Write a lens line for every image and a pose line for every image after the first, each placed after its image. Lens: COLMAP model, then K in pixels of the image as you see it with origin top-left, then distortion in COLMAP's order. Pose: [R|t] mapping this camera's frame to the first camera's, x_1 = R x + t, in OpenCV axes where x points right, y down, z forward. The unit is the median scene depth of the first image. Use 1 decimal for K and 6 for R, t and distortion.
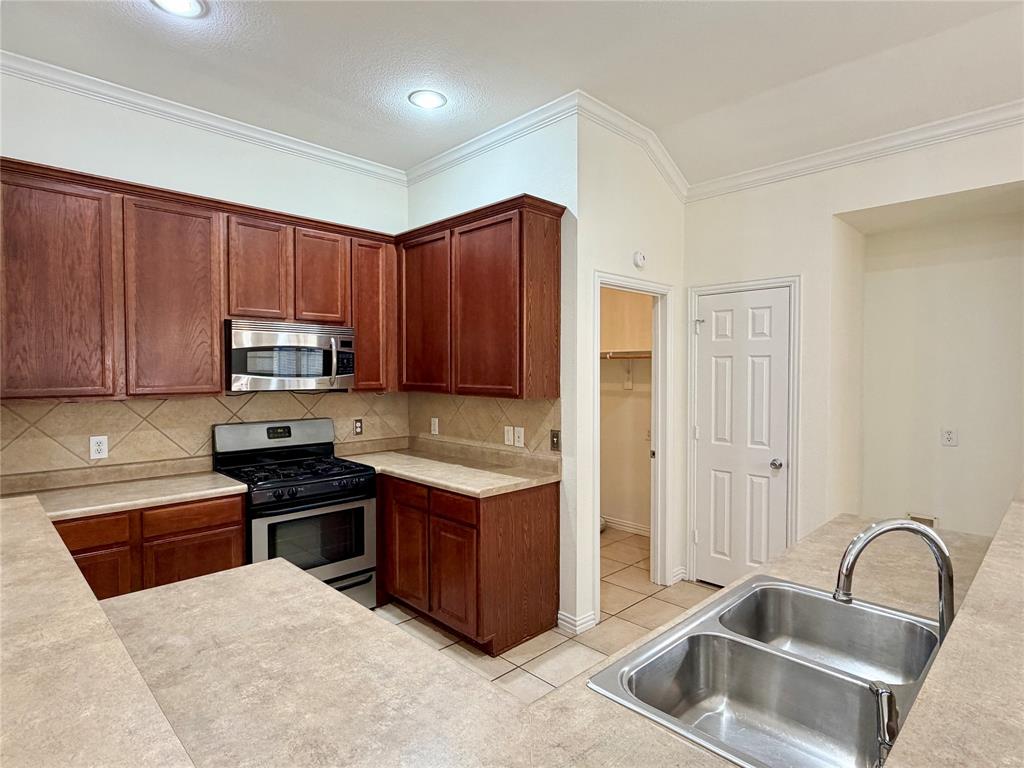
lens RADIAL K [[540.9, 0, 512.0], [0, 540.9, 384.0], [0, 0, 1]] dist [-0.000641, 0.000055]
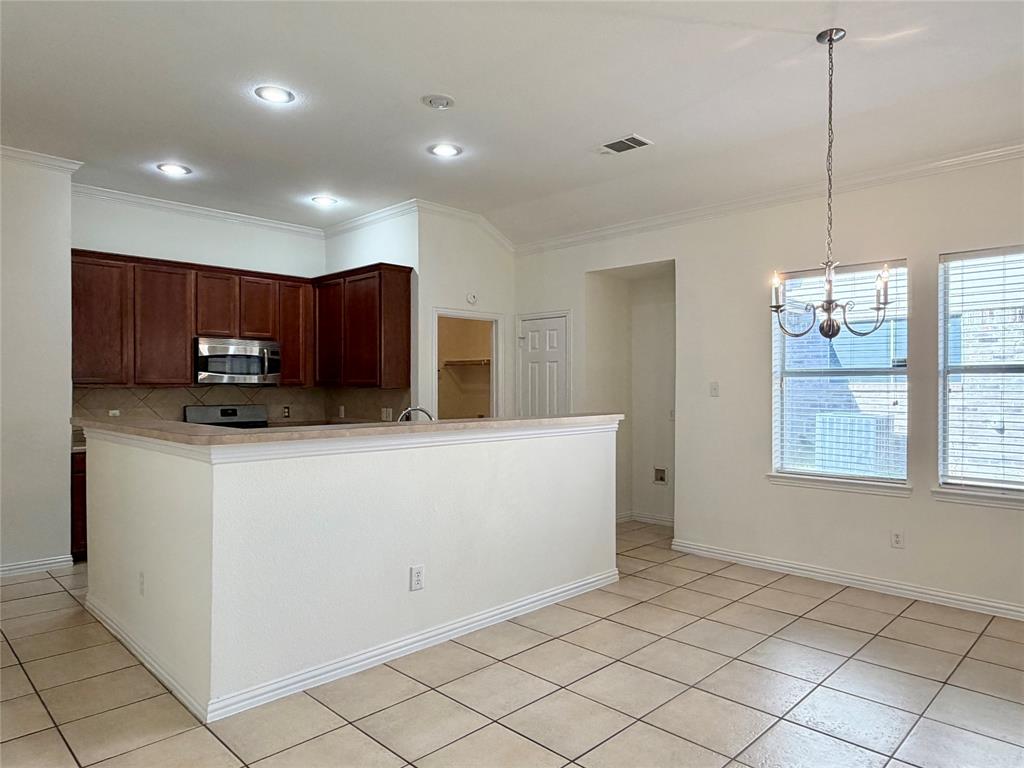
lens RADIAL K [[611.2, 0, 512.0], [0, 611.2, 384.0], [0, 0, 1]] dist [0.002967, 0.000593]
pose [[0.999975, 0.006881, 0.001867, 0.357287], [-0.006838, 0.999731, -0.022158, 0.044943], [-0.002019, 0.022145, 0.999753, -0.709191]]
